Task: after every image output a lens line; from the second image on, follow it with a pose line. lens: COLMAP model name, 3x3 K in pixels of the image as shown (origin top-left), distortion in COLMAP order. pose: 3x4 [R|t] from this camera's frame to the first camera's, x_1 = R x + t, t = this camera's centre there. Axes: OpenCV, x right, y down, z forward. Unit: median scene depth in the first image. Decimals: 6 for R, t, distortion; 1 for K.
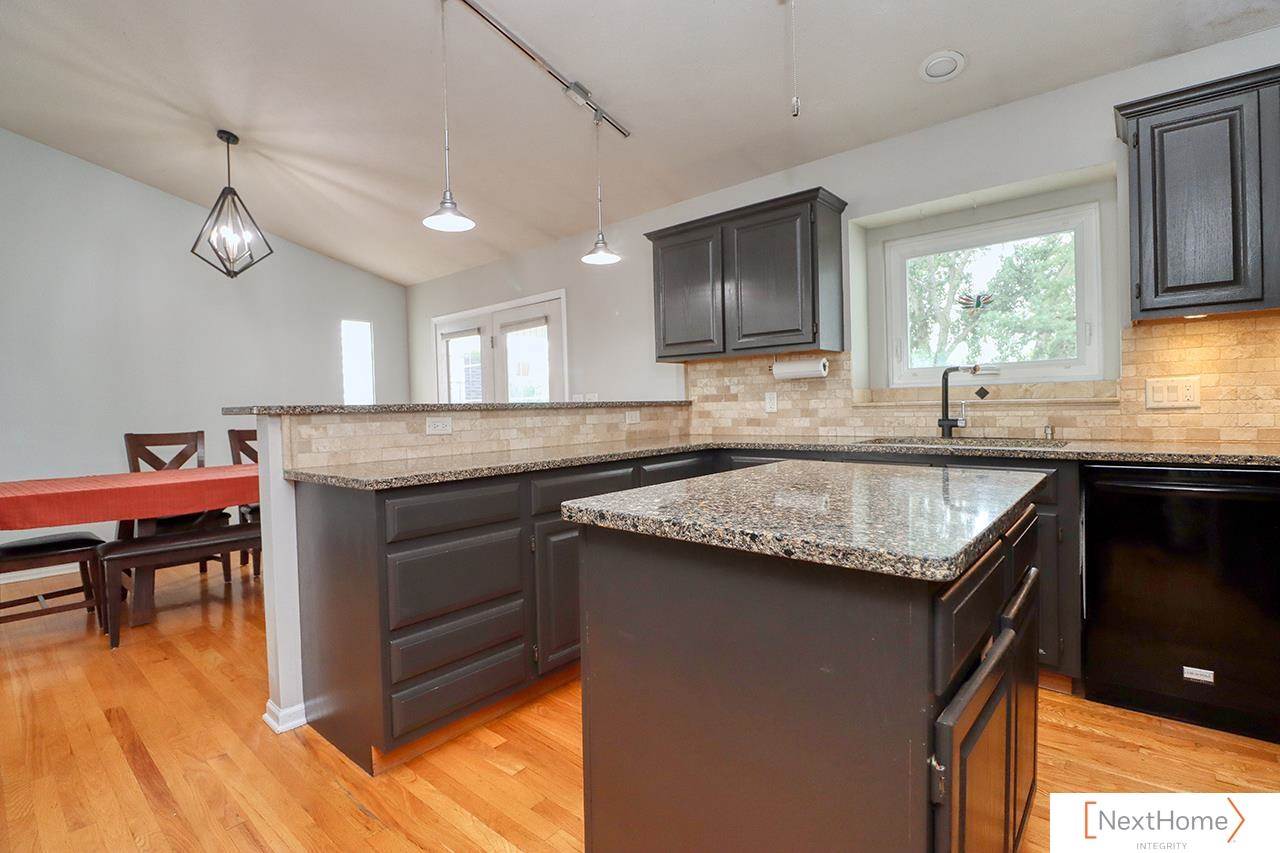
lens RADIAL K [[591.3, 0, 644.5], [0, 591.3, 417.1], [0, 0, 1]] dist [-0.000975, -0.013378]
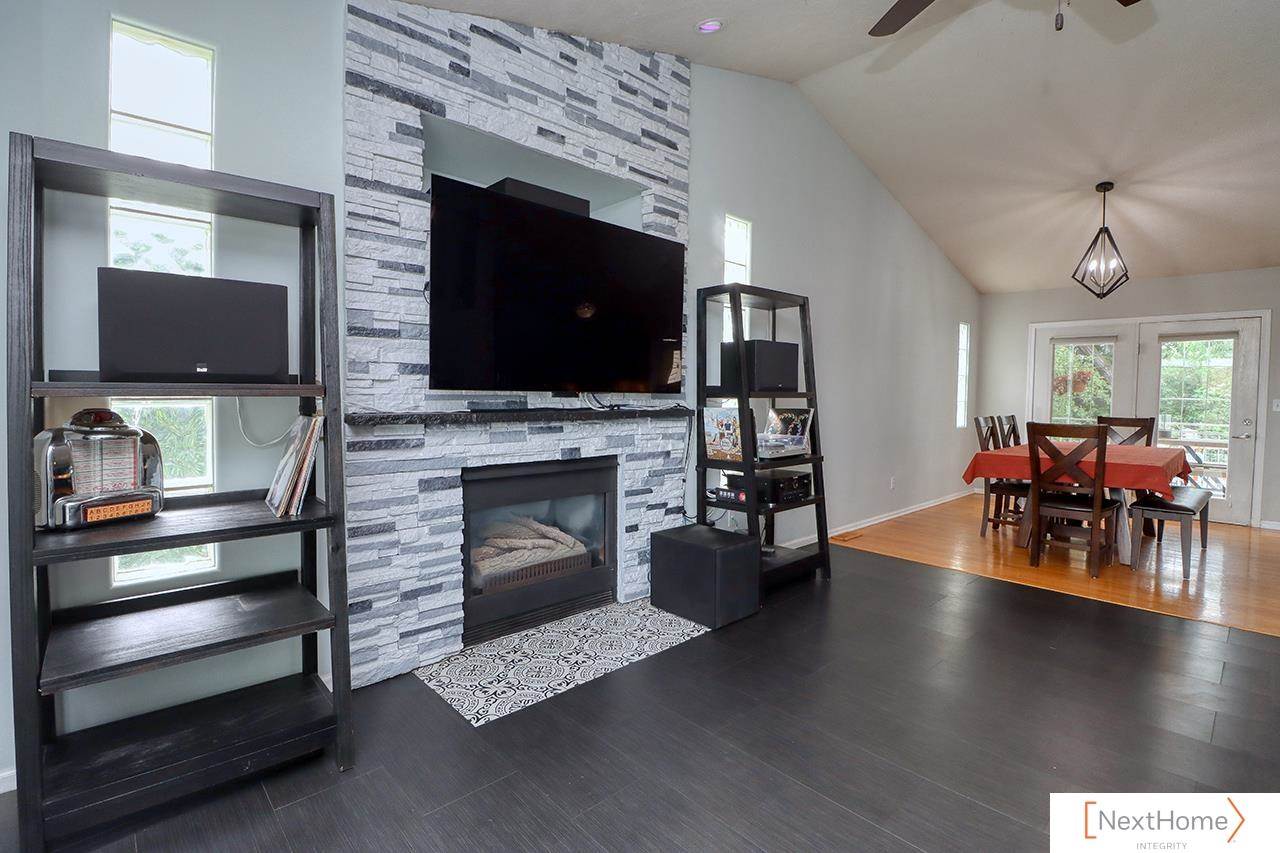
lens RADIAL K [[589.0, 0, 643.1], [0, 589.0, 412.9], [0, 0, 1]] dist [-0.000253, -0.013826]
pose [[0.993070, 0.045261, -0.108460, -1.771147], [-0.043271, 0.998850, 0.020639, 0.029261], [0.109269, -0.015802, 0.993887, -0.420210]]
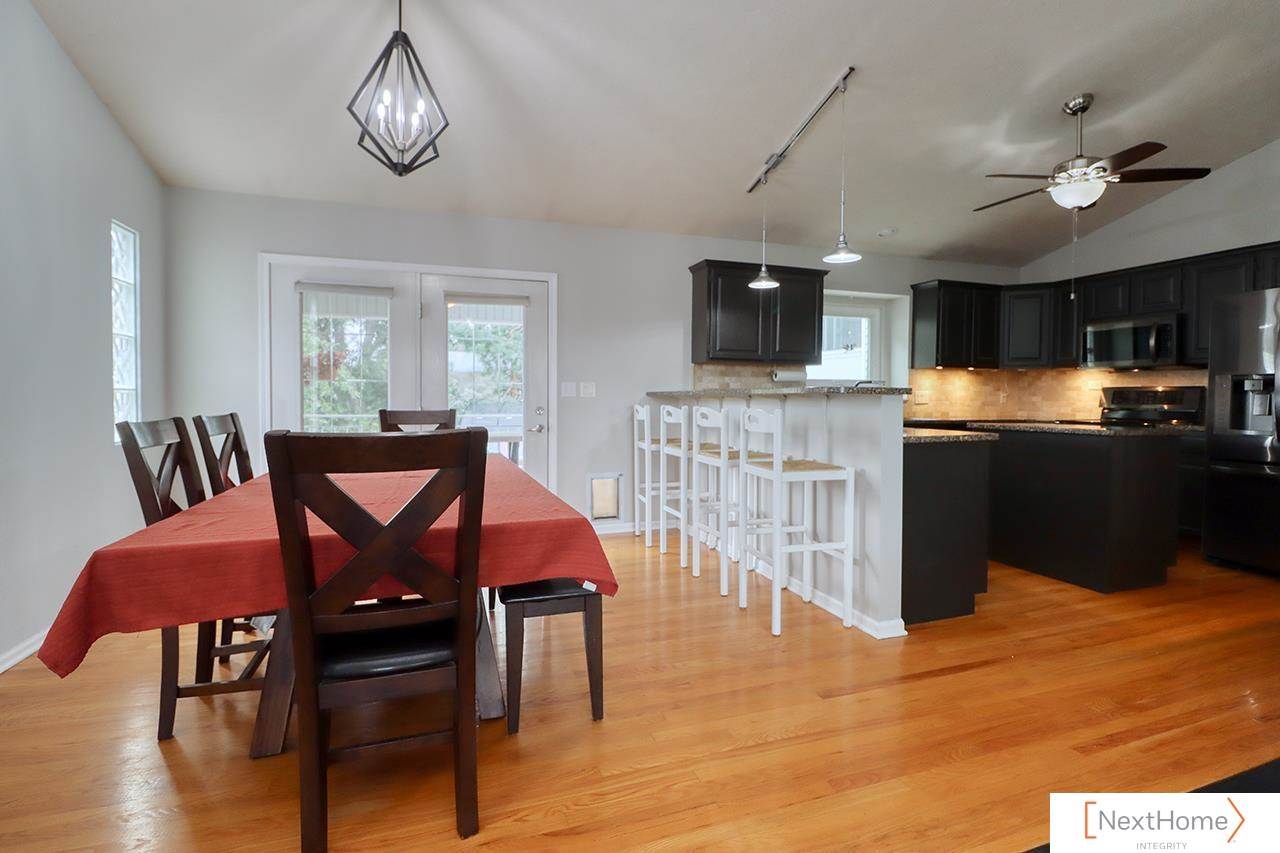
lens RADIAL K [[605.4, 0, 649.4], [0, 605.4, 413.8], [0, 0, 1]] dist [-0.014491, -0.000738]
pose [[0.505043, 0.005382, 0.863077, -1.302734], [-0.001713, 0.999985, -0.005233, 0.029214], [-0.863093, 0.001165, 0.505044, 0.504316]]
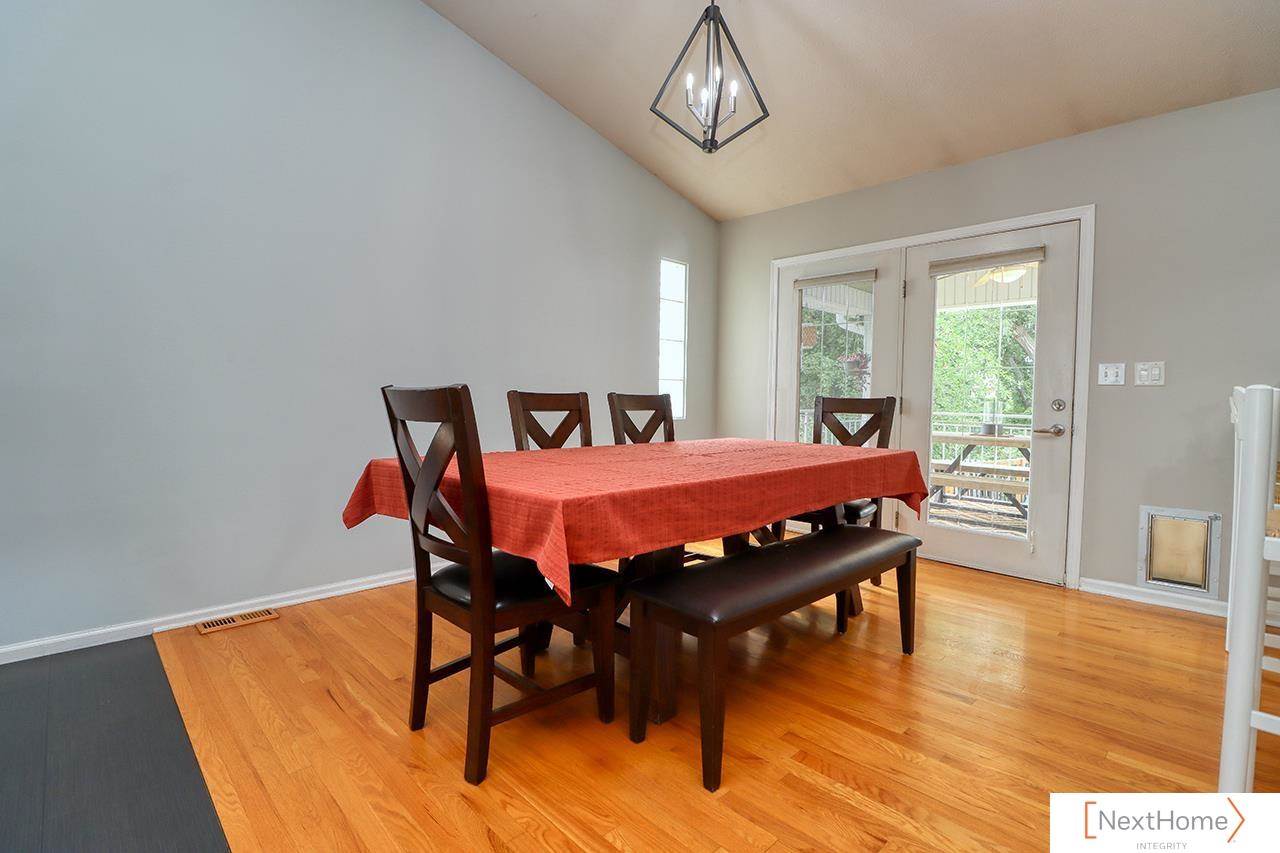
lens RADIAL K [[591.3, 0, 644.5], [0, 591.3, 417.1], [0, 0, 1]] dist [-0.000975, -0.013378]
pose [[0.995754, 0.044173, -0.080764, -0.817089], [-0.042759, 0.998902, 0.019156, 0.046451], [0.081522, -0.015621, 0.996549, 0.407478]]
